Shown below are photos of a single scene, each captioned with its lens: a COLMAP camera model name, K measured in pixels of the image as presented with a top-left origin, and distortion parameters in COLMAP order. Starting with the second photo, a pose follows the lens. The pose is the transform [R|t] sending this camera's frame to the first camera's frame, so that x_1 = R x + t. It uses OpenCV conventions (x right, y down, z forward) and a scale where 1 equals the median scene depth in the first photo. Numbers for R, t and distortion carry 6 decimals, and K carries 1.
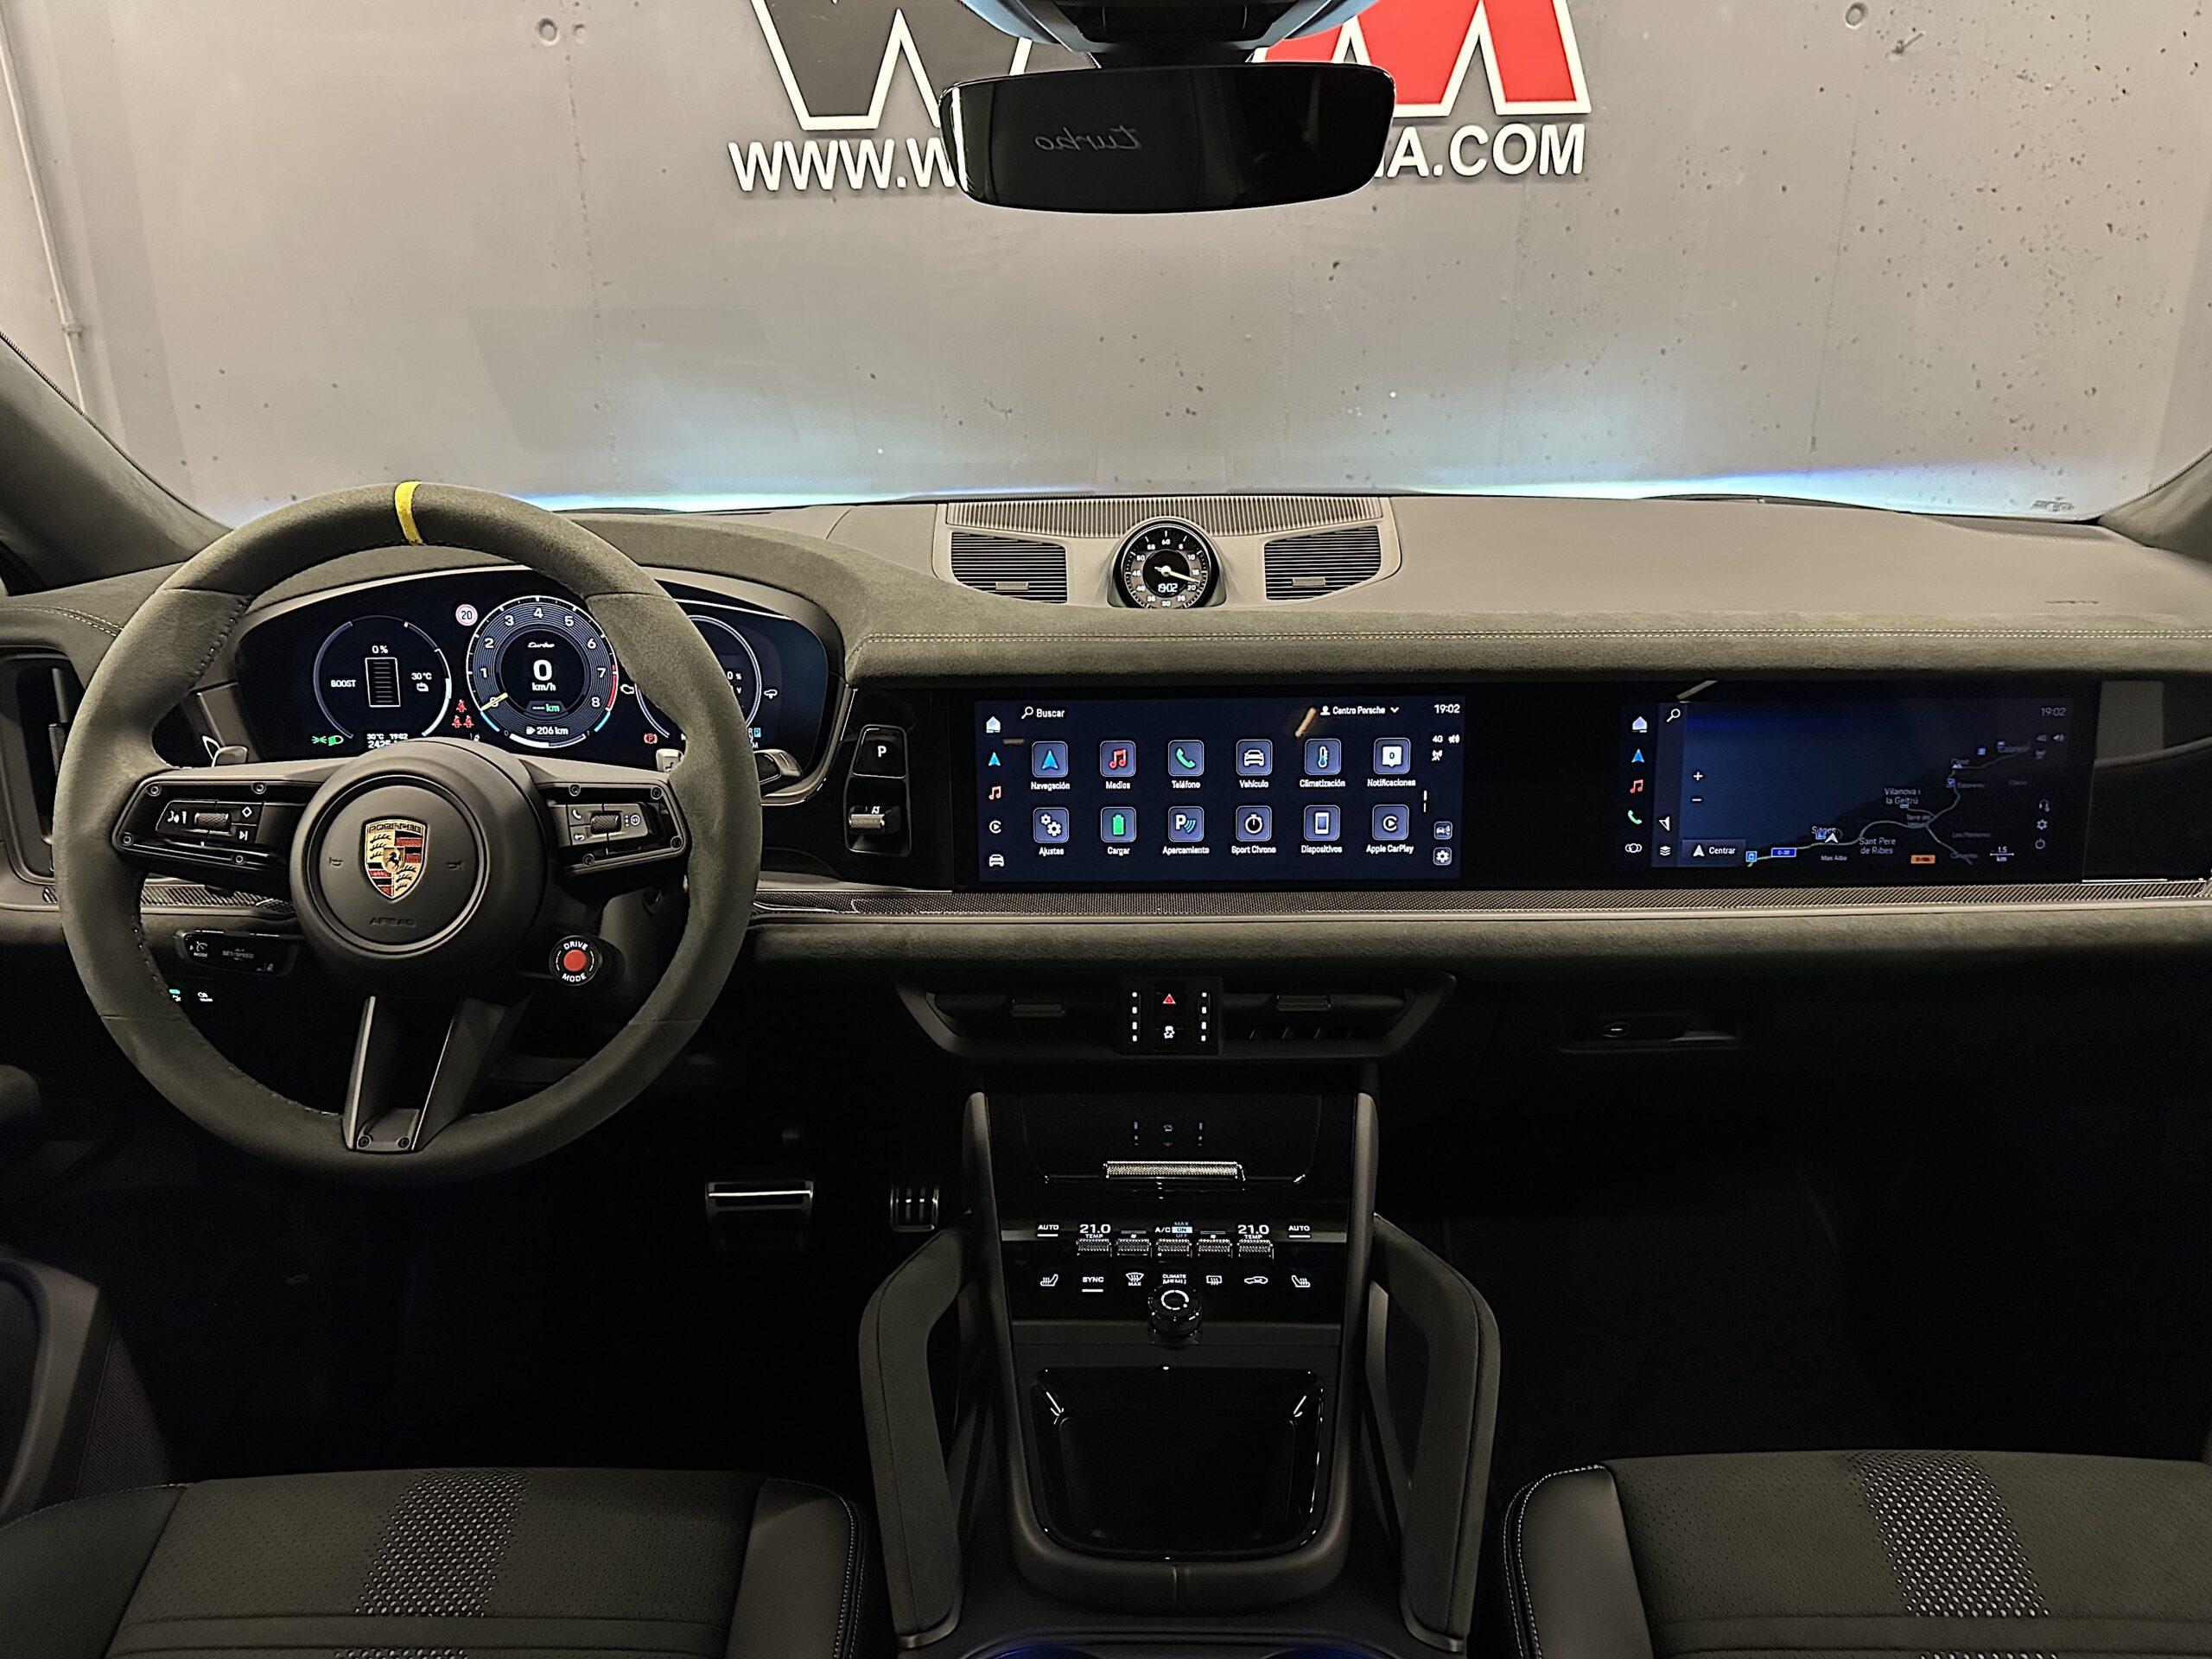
lens RADIAL K [[1638.4, 0, 1109.7], [0, 1638.4, 949.1], [0, 0, 1]] dist [0.001658, -0.004367]
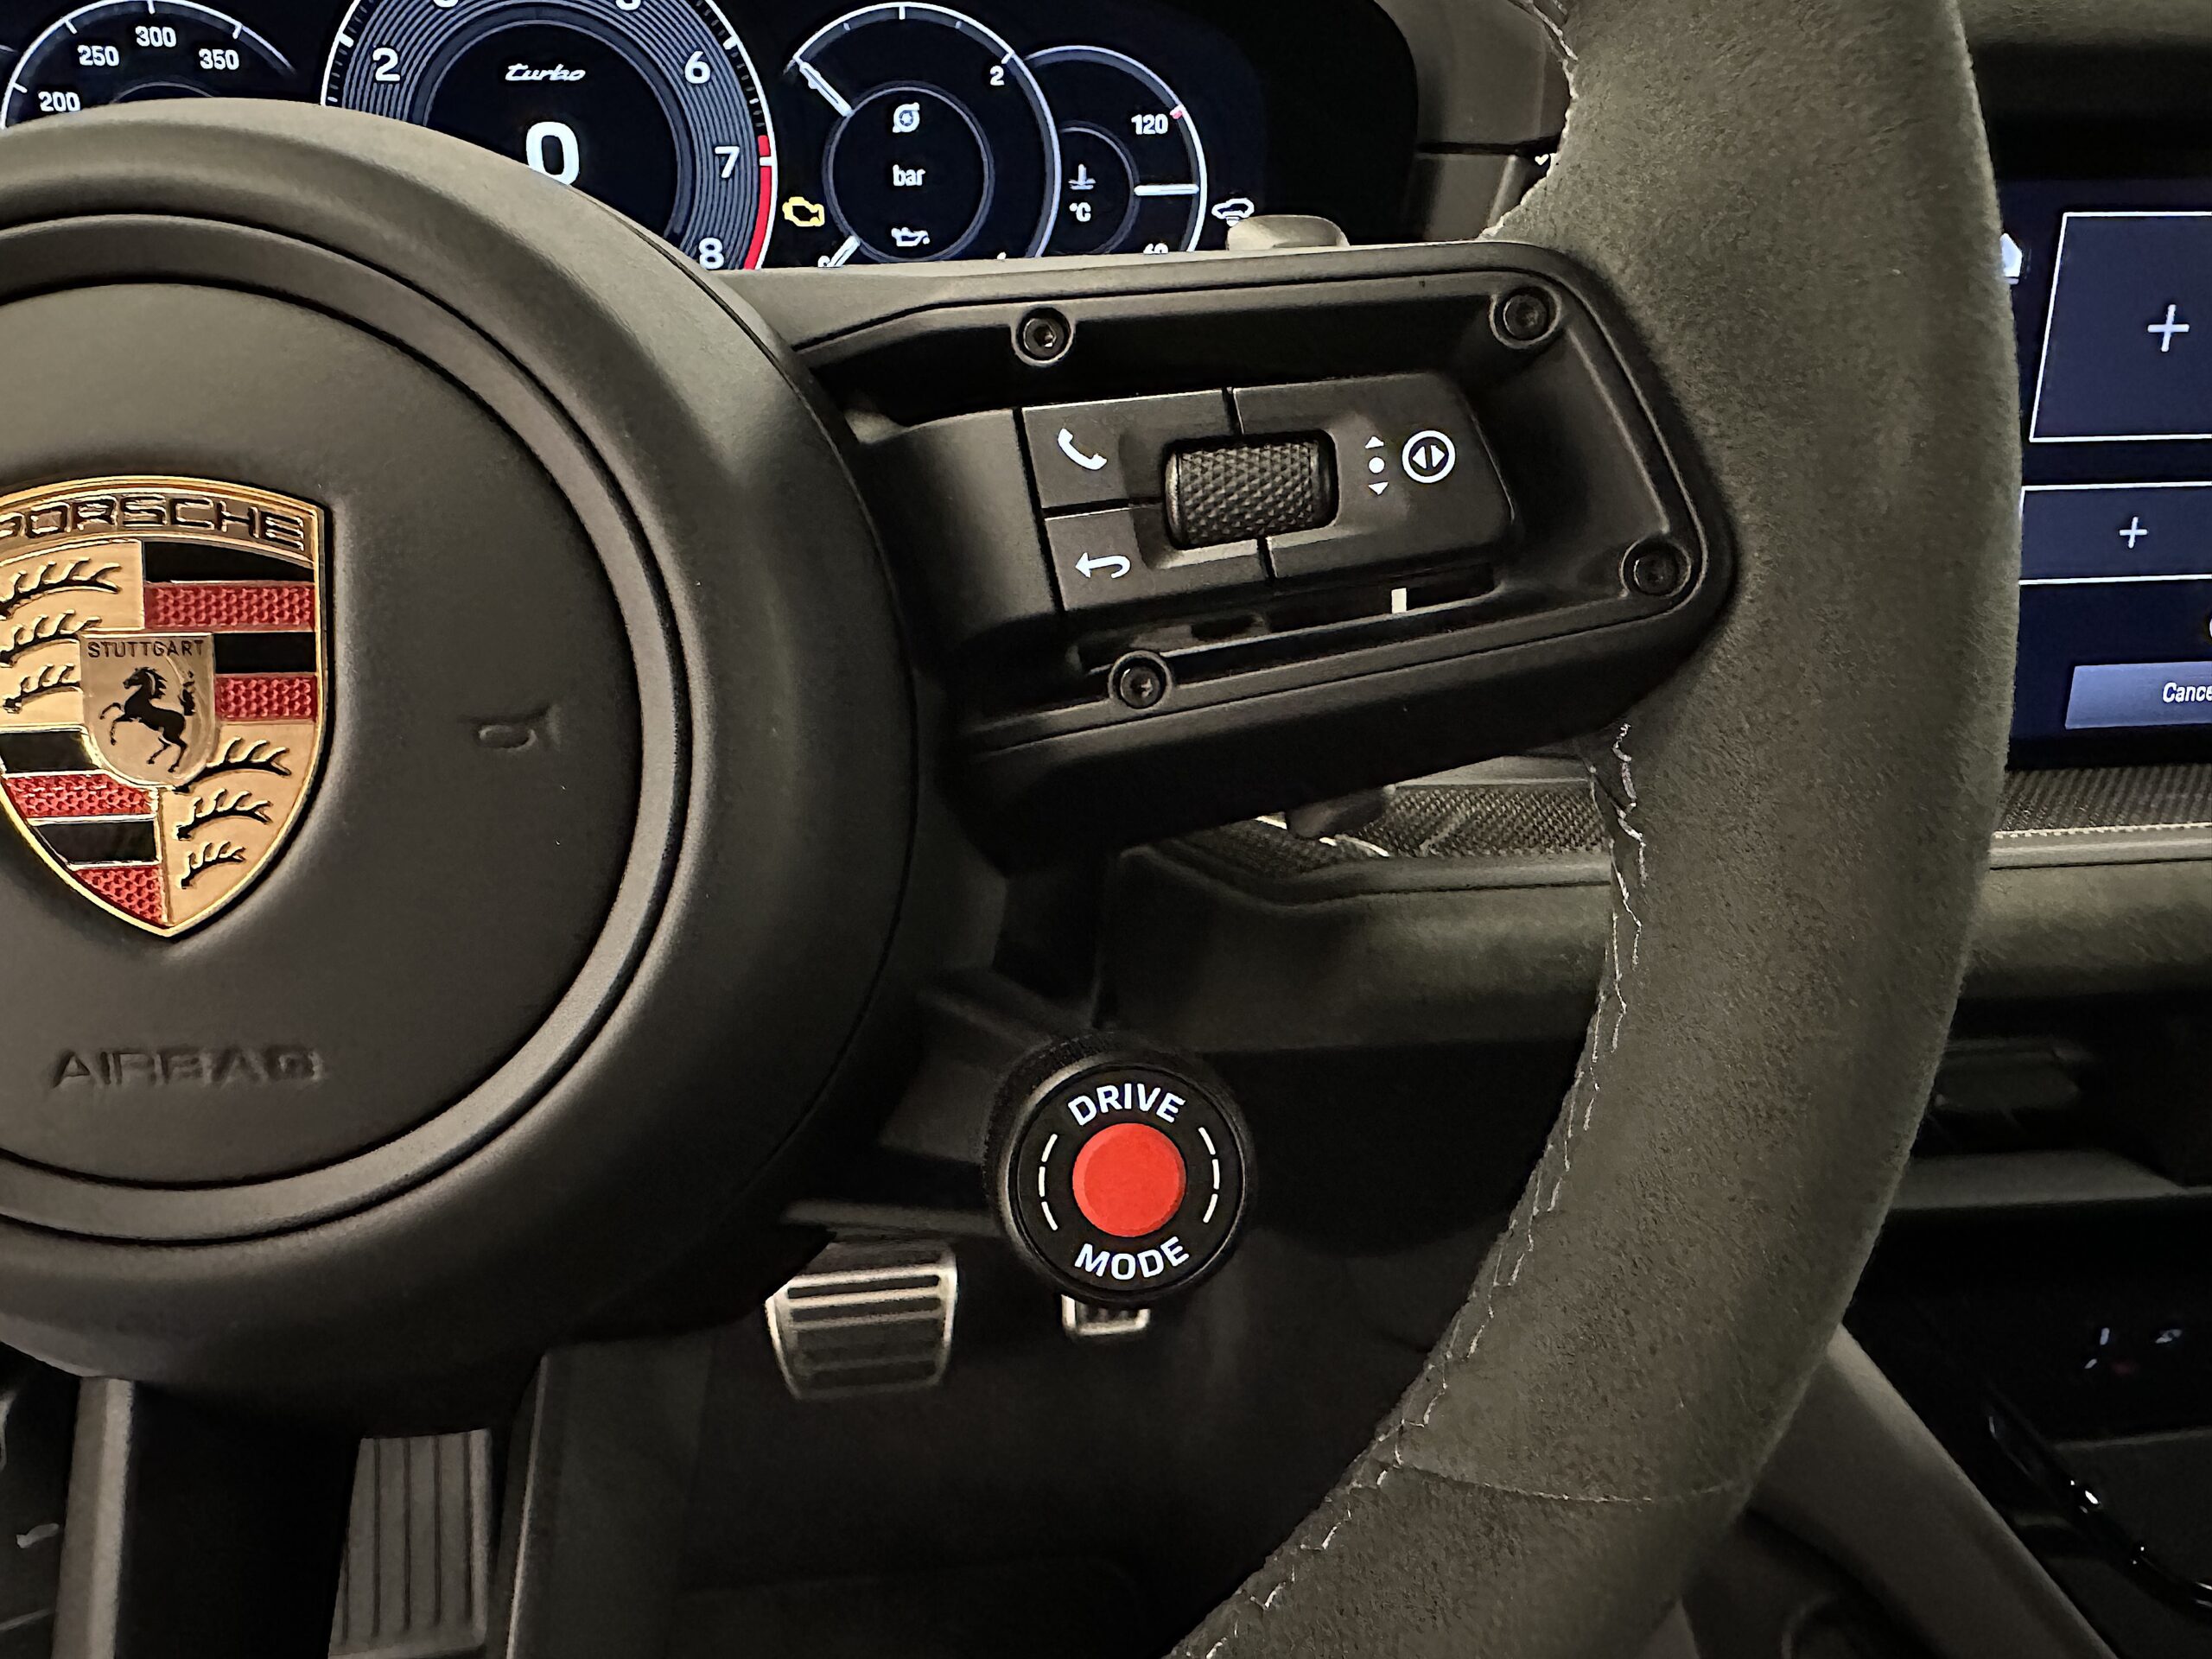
lens RADIAL K [[1553.6, 0, 1033.5], [0, 1553.6, 951.0], [0, 0, 1]] dist [0.002400, 0.000428]
pose [[0.993906, -0.050669, 0.097900, -0.301352], [0.041085, 0.994383, 0.097541, -0.034568], [-0.102292, -0.092925, 0.990405, 0.687683]]
